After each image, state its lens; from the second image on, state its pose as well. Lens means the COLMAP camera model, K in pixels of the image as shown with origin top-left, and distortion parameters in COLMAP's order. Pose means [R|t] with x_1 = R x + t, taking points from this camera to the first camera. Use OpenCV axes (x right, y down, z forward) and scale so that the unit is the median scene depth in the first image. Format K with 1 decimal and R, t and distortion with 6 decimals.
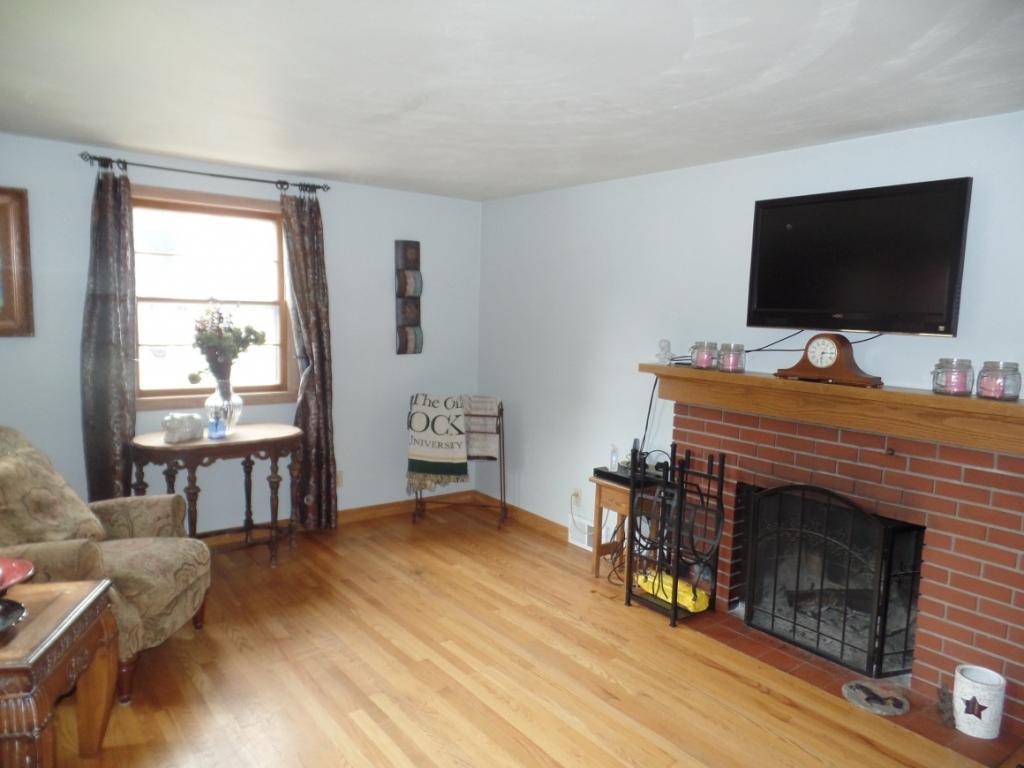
lens RADIAL K [[709.0, 0, 506.2], [0, 709.0, 386.2], [0, 0, 1]] dist [0.005569, 0.019240]
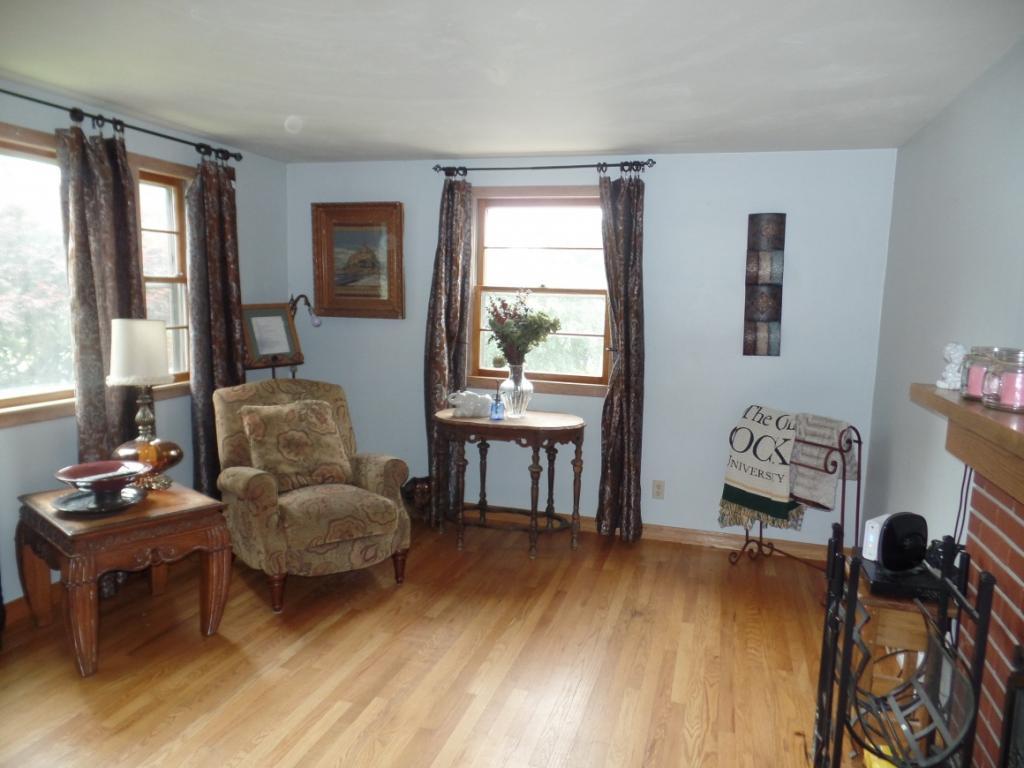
lens RADIAL K [[709.0, 0, 512.7], [0, 709.0, 385.2], [0, 0, 1]] dist [0.005569, 0.019240]
pose [[0.599534, 0.093055, -0.794921, 0.394762], [-0.099002, 0.994212, 0.041716, -0.021016], [0.794203, 0.053689, 0.605277, 0.344912]]
